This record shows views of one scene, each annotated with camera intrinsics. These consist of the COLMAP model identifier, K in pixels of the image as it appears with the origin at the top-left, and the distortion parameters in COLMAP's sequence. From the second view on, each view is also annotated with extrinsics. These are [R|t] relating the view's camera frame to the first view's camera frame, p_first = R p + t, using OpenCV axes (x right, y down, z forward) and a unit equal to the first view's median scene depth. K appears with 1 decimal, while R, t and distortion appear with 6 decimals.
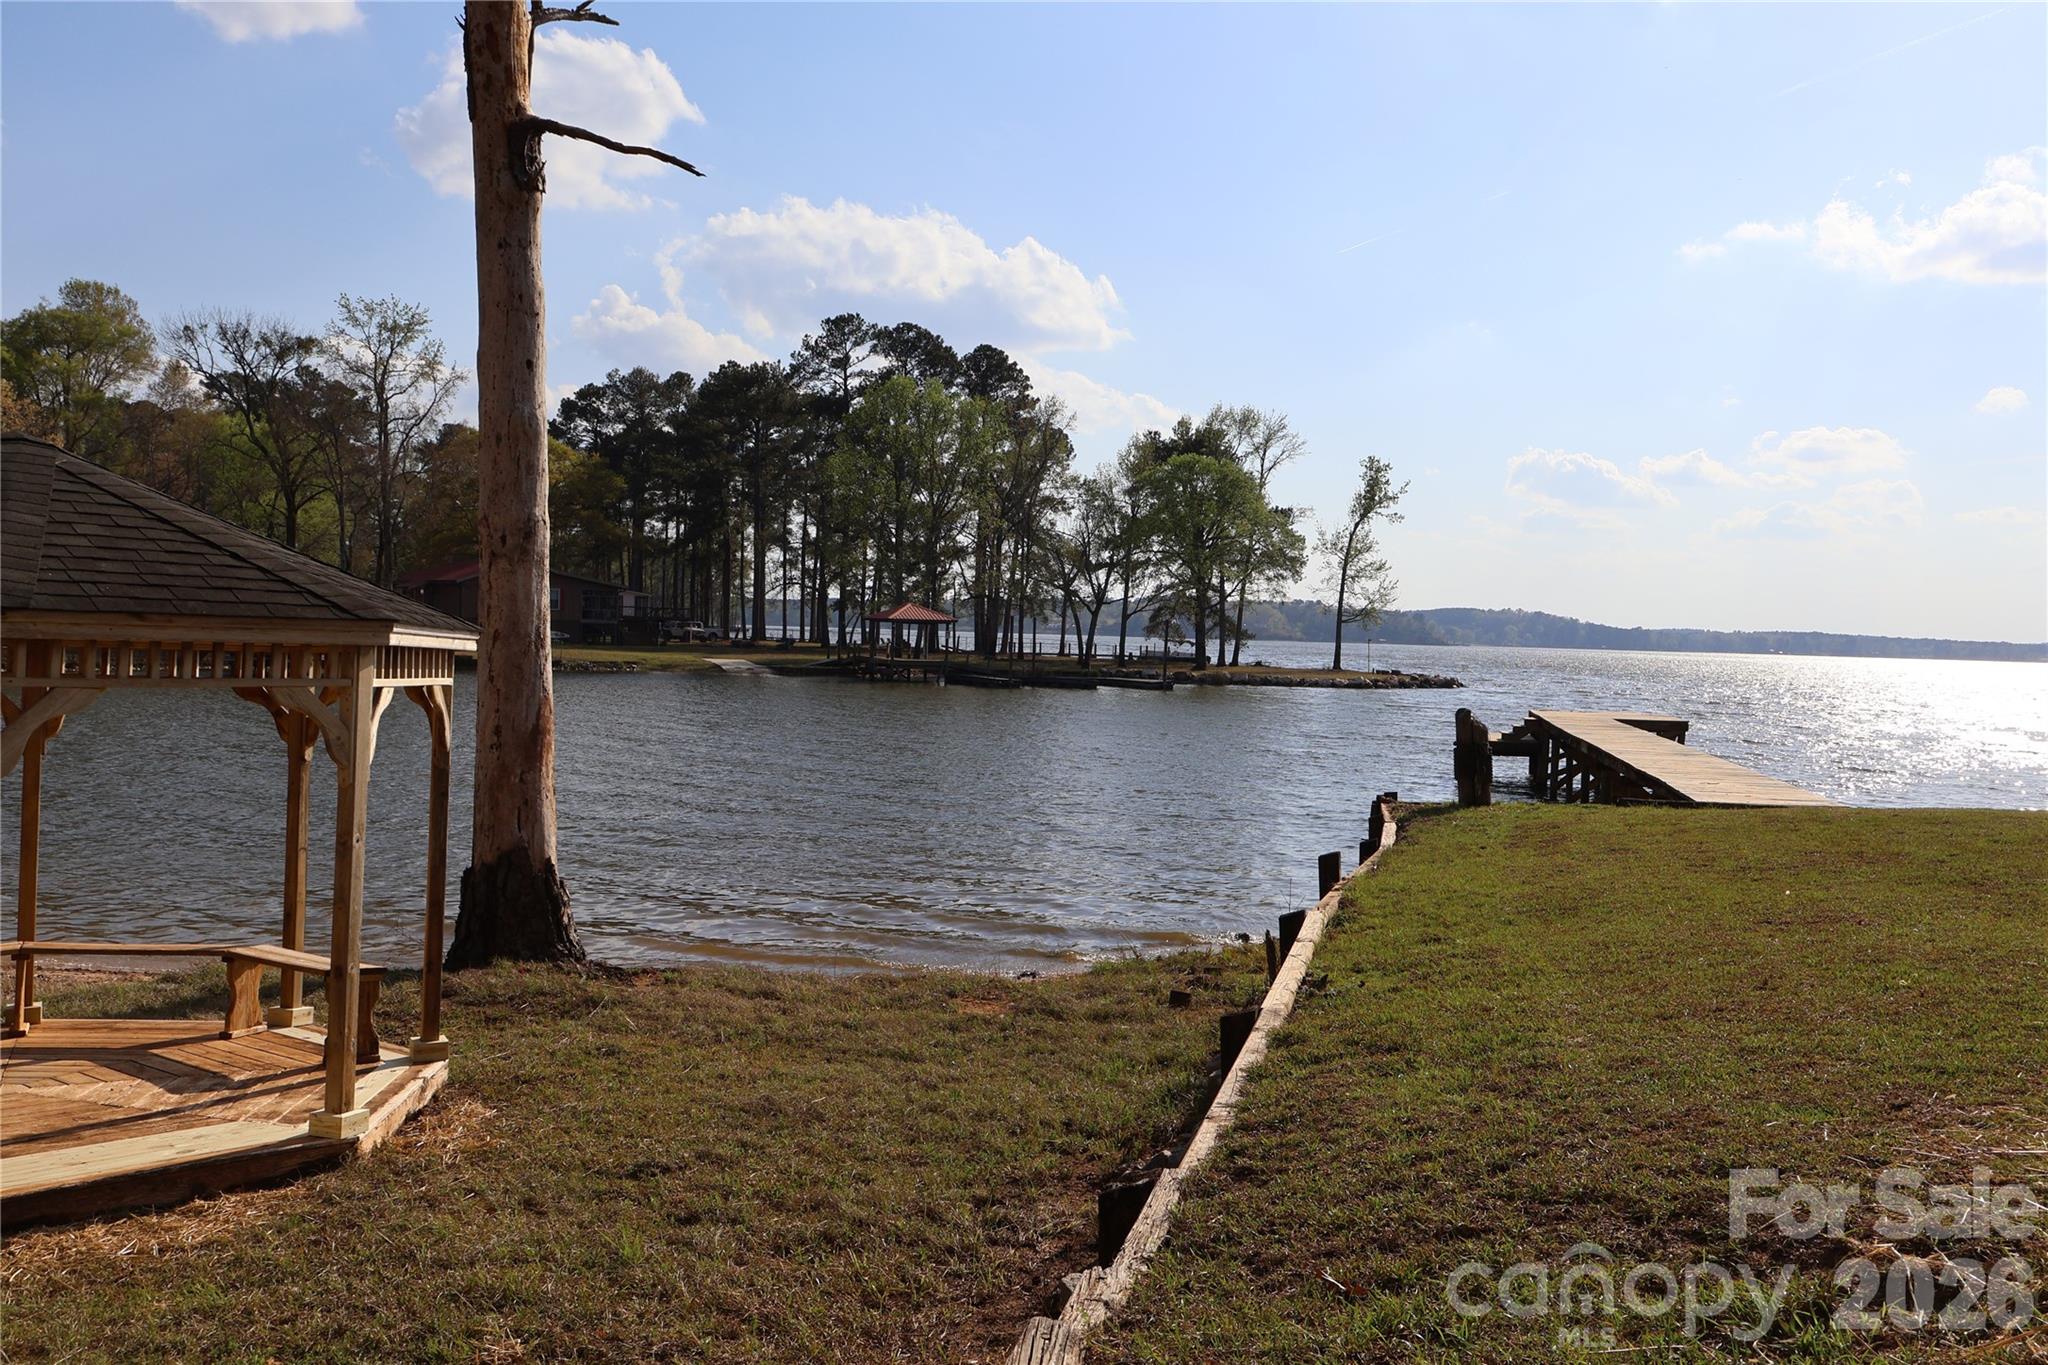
lens RADIAL K [[1733.9, 0, 1033.3], [0, 1733.9, 640.0], [0, 0, 1]] dist [0.004620, -0.001030]
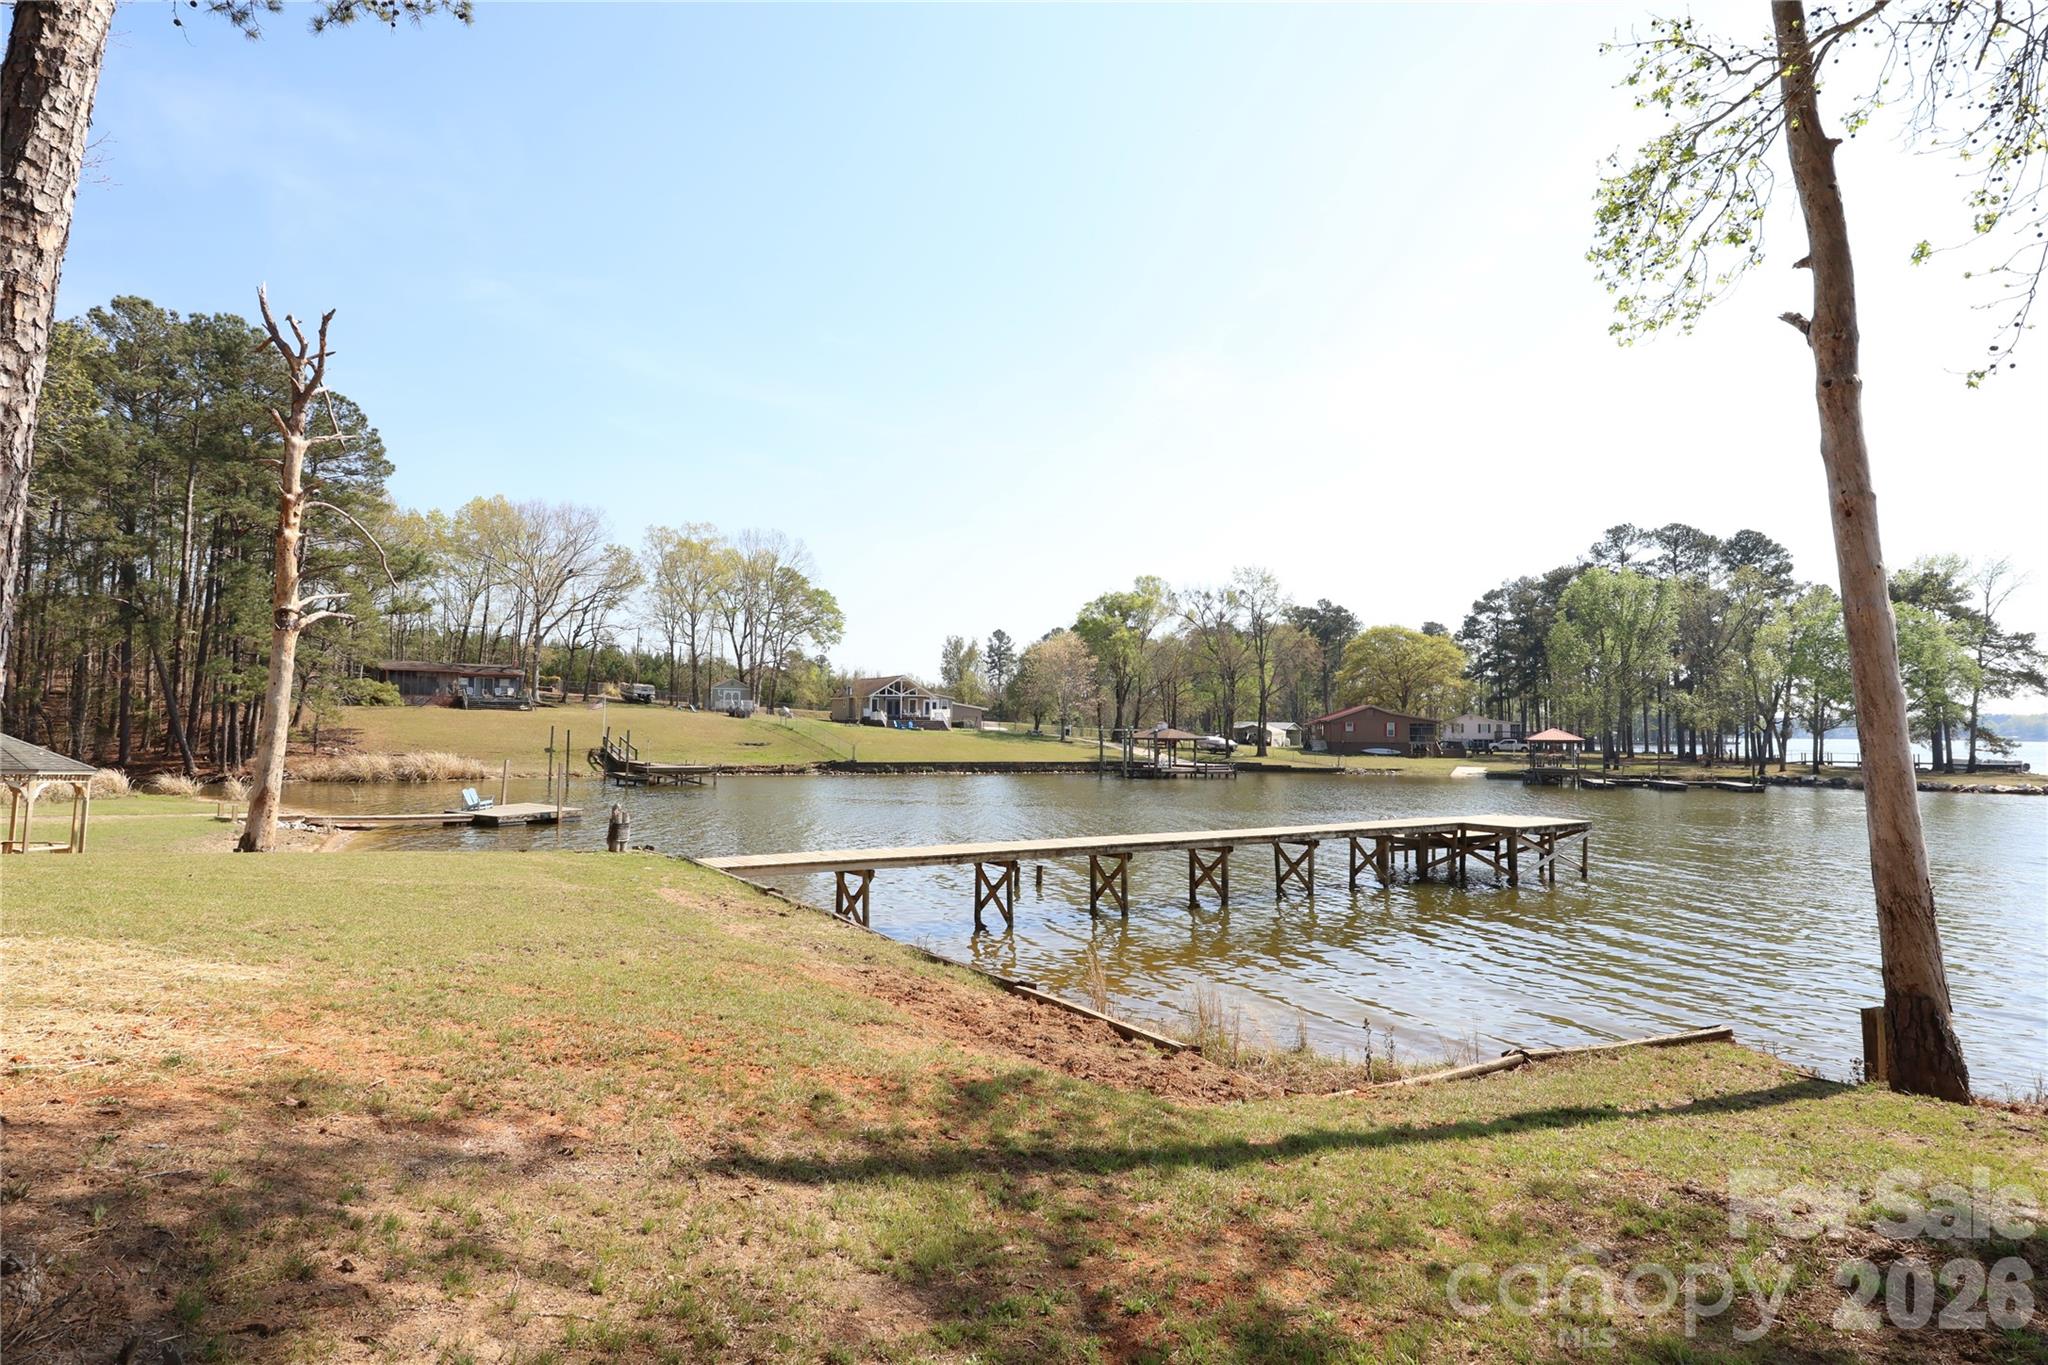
lens RADIAL K [[1047.3, 0, 1020.3], [0, 1047.3, 669.7], [0, 0, 1]] dist [-0.052420, 0.016822]
pose [[0.678081, -0.062339, -0.732339, 0.171384], [0.004973, 0.996763, -0.080243, -0.002083], [0.734971, 0.050769, 0.676196, 0.063537]]
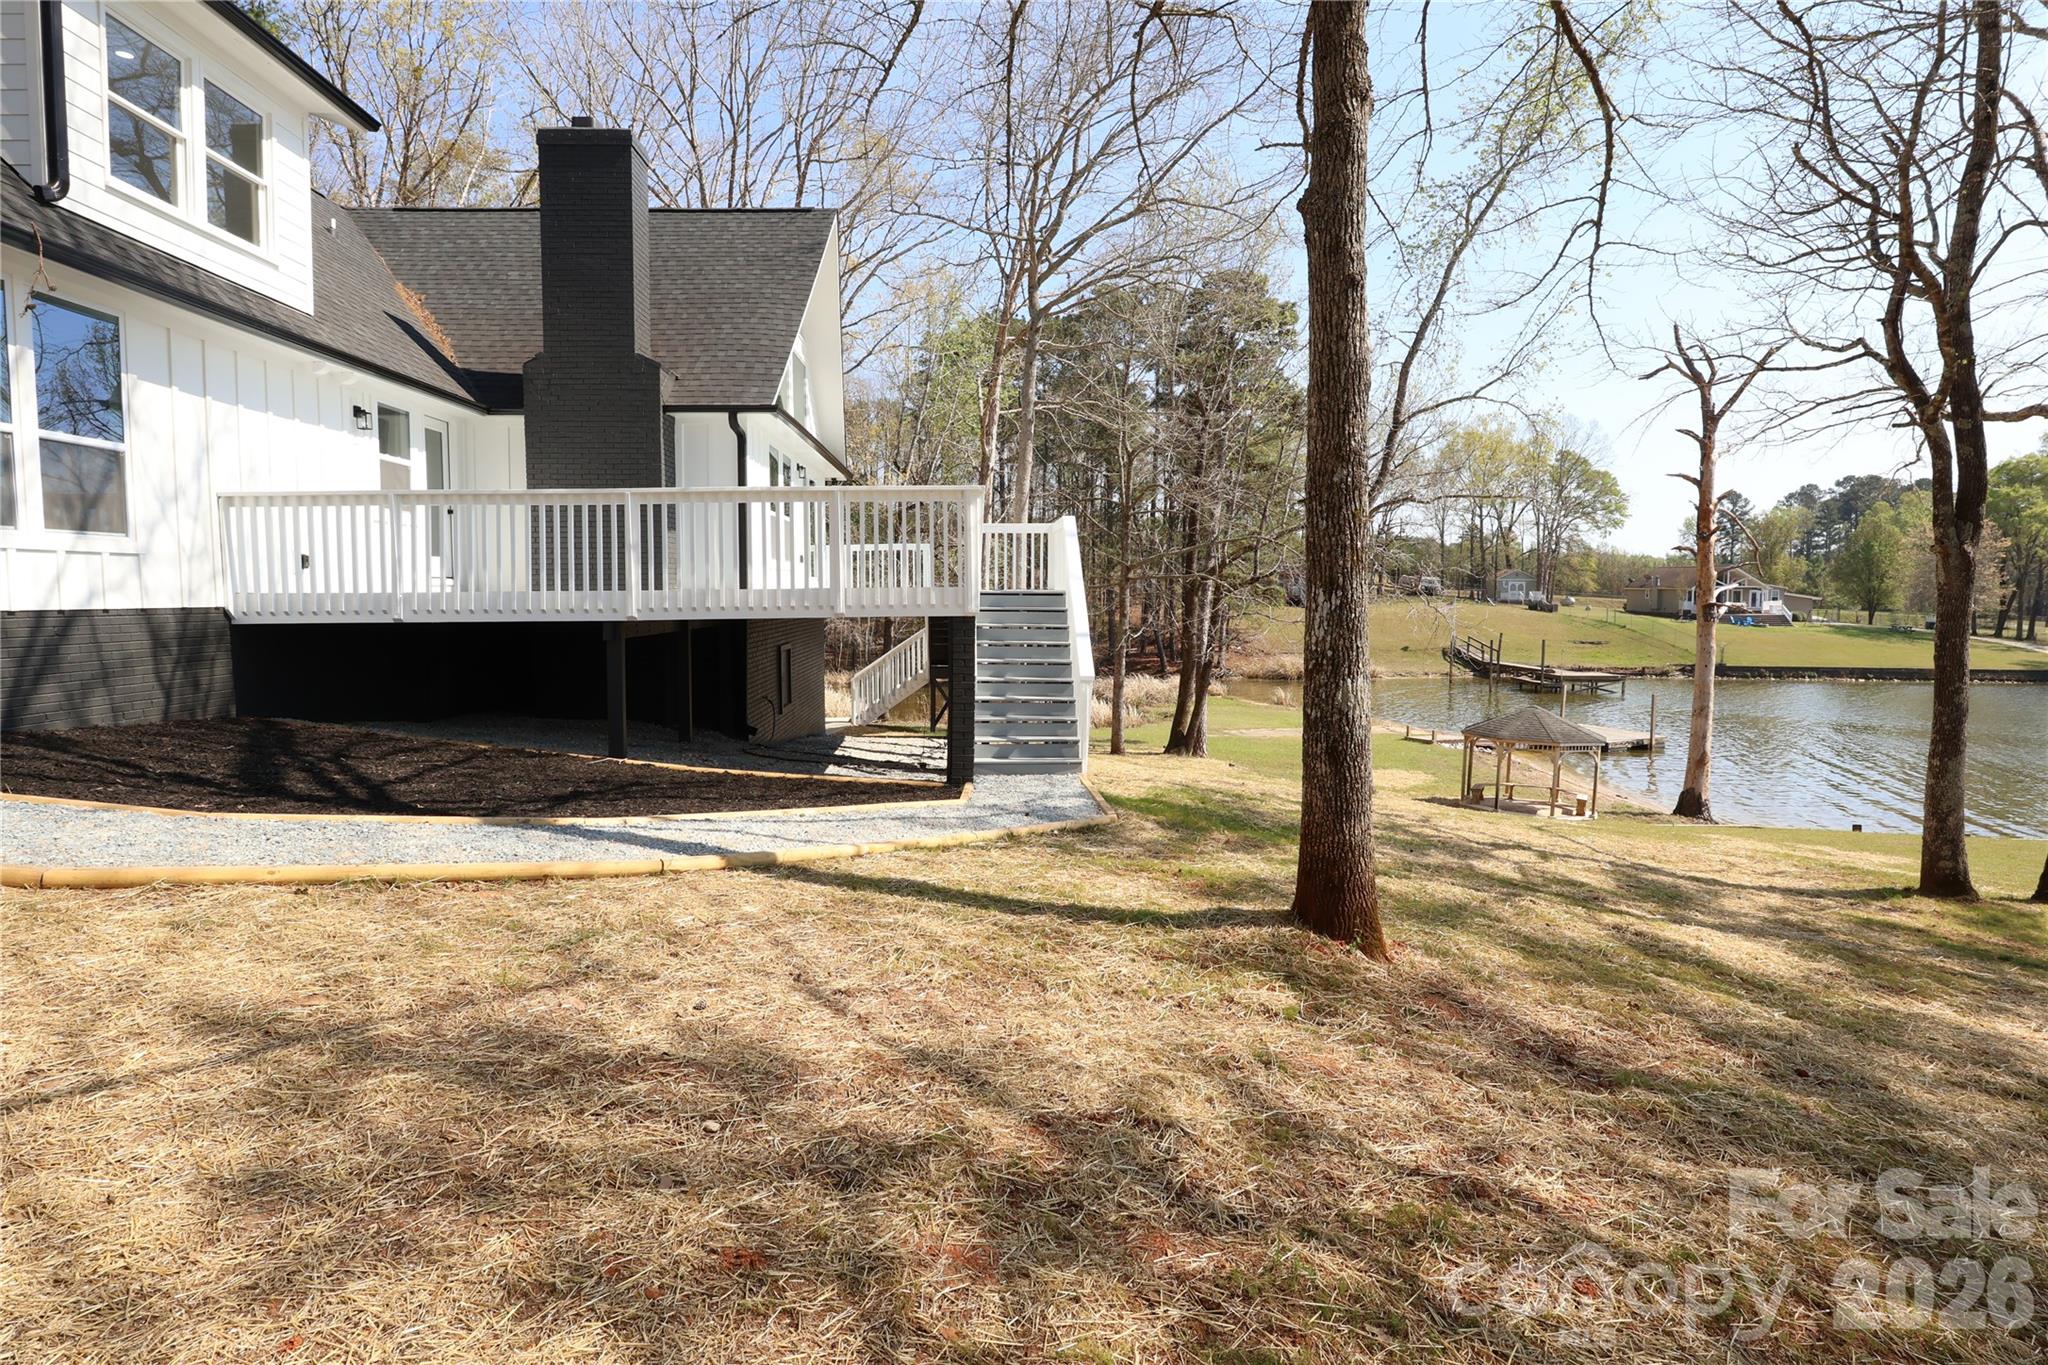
lens RADIAL K [[1047.3, 0, 1020.3], [0, 1047.3, 669.7], [0, 0, 1]] dist [-0.052420, 0.016822]
pose [[0.184423, 0.047811, -0.981683, 0.140758], [-0.002611, 0.998836, 0.048156, -0.021545], [0.982844, -0.006318, 0.184333, -0.077064]]
